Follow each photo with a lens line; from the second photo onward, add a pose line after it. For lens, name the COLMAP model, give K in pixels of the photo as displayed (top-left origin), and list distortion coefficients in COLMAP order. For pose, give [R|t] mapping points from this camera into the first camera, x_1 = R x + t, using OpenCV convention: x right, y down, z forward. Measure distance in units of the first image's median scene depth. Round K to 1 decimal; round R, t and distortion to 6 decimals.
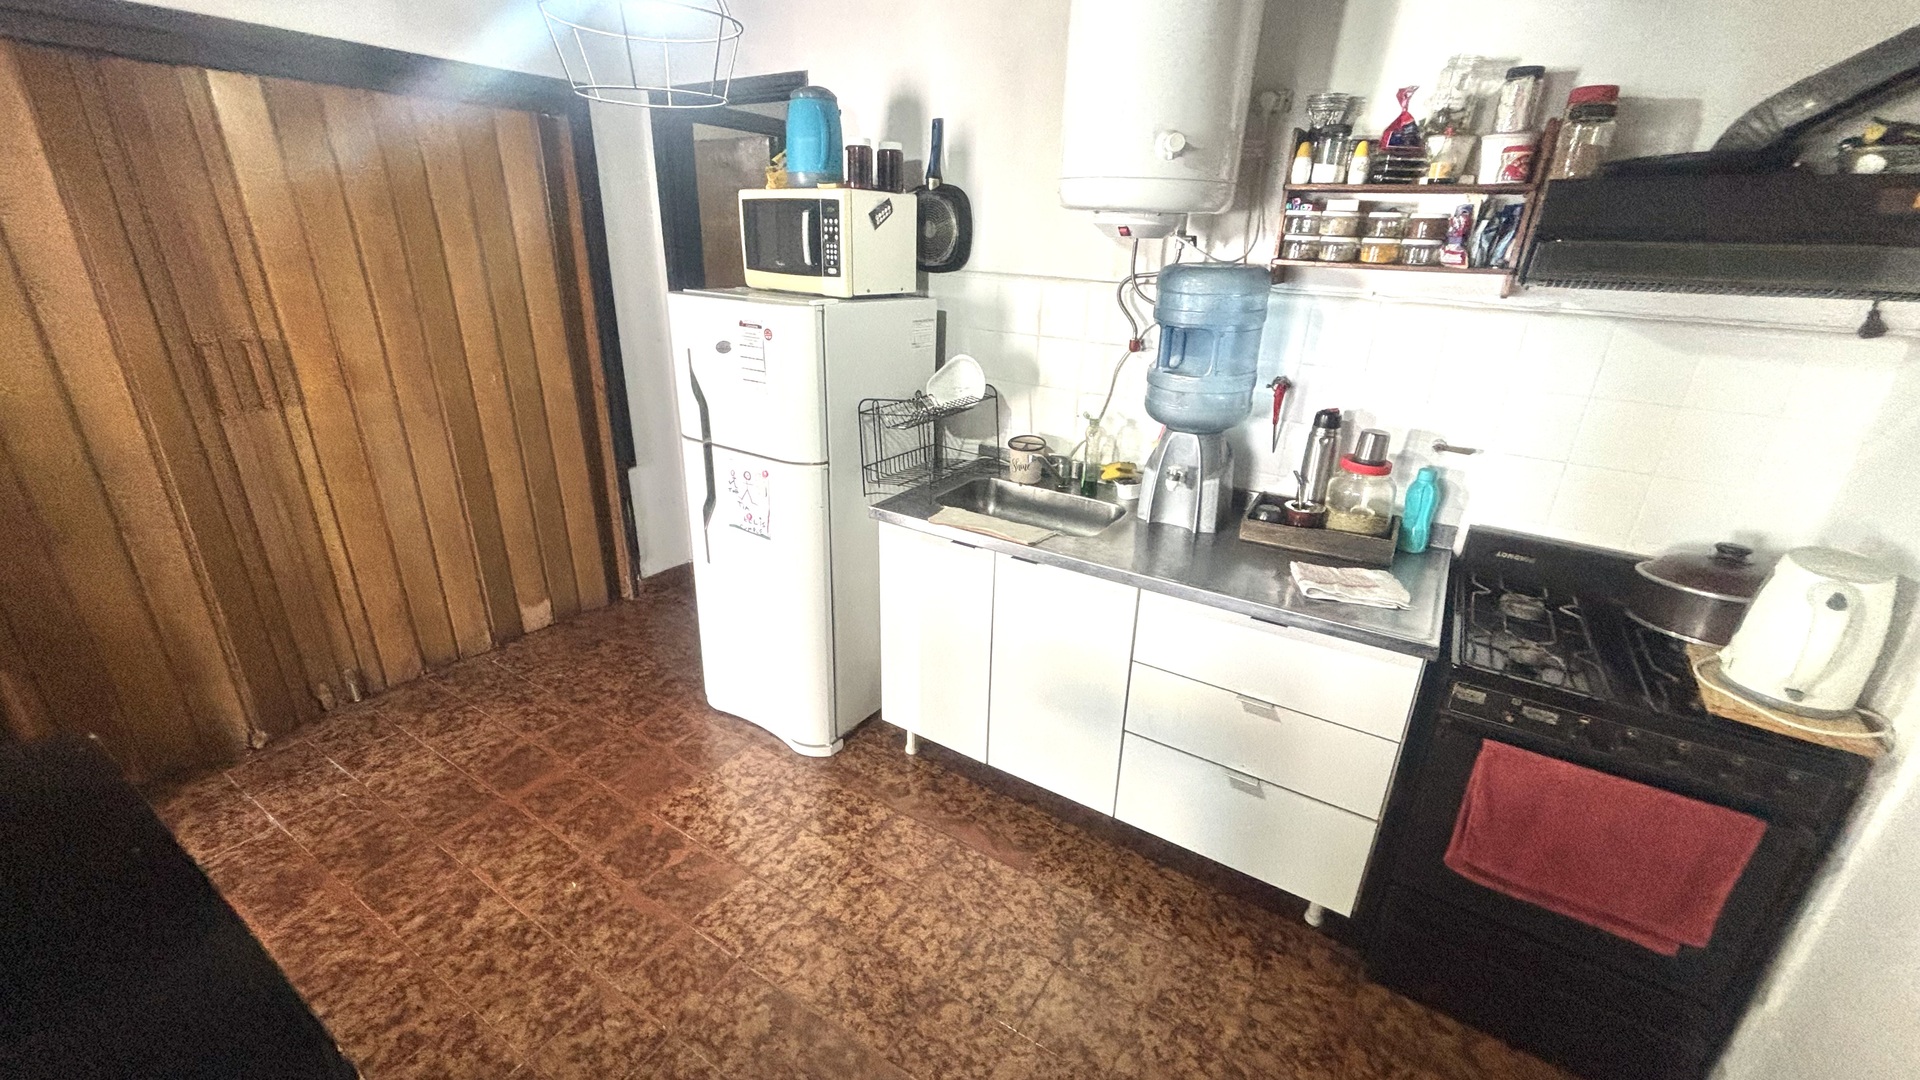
lens RADIAL K [[774.0, 0, 960.0], [0, 774.0, 540.0], [0, 0, 1]] dist [-0.001390, 0.000177]
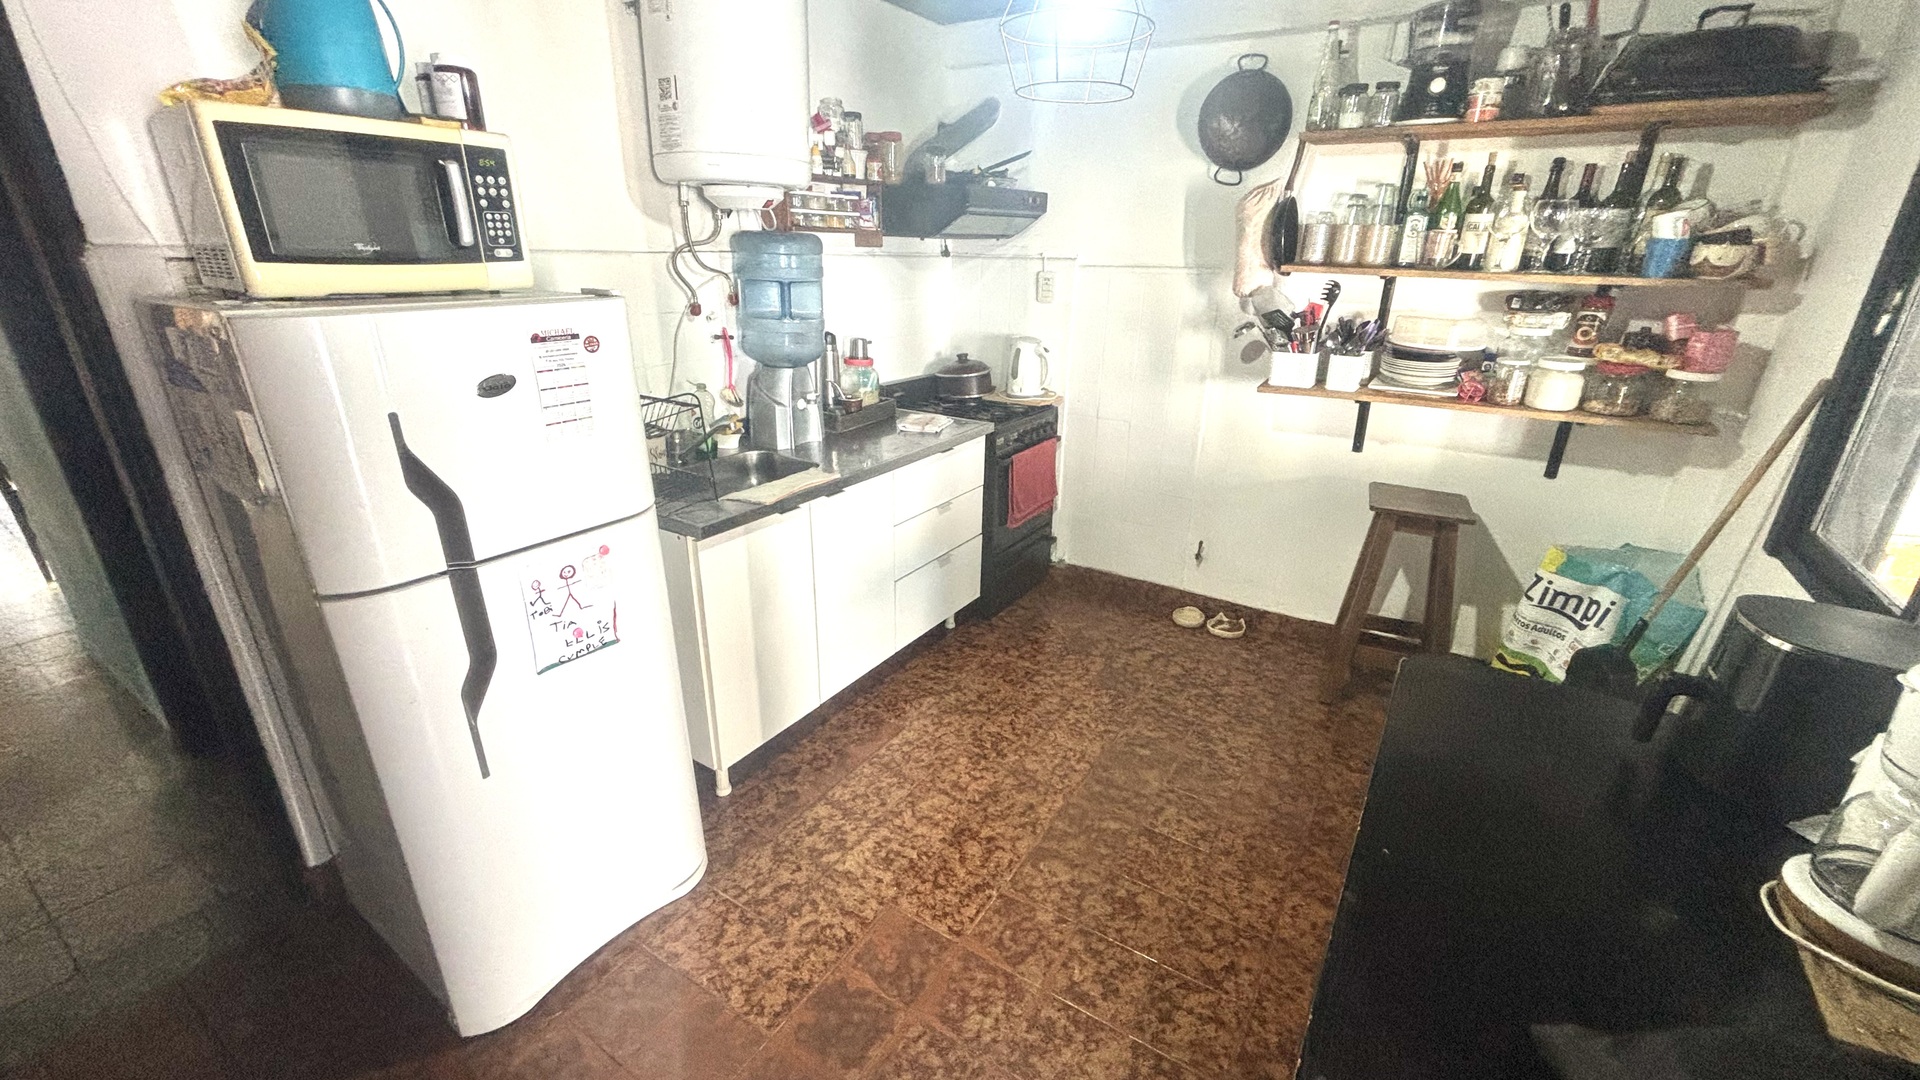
lens RADIAL K [[774.0, 0, 960.0], [0, 774.0, 540.0], [0, 0, 1]] dist [-0.001390, 0.000177]
pose [[-0.002316, -0.383615, 0.923490, -0.952304], [0.357934, 0.861990, 0.358965, -0.244354], [-0.933744, 0.331380, 0.135313, 0.653325]]
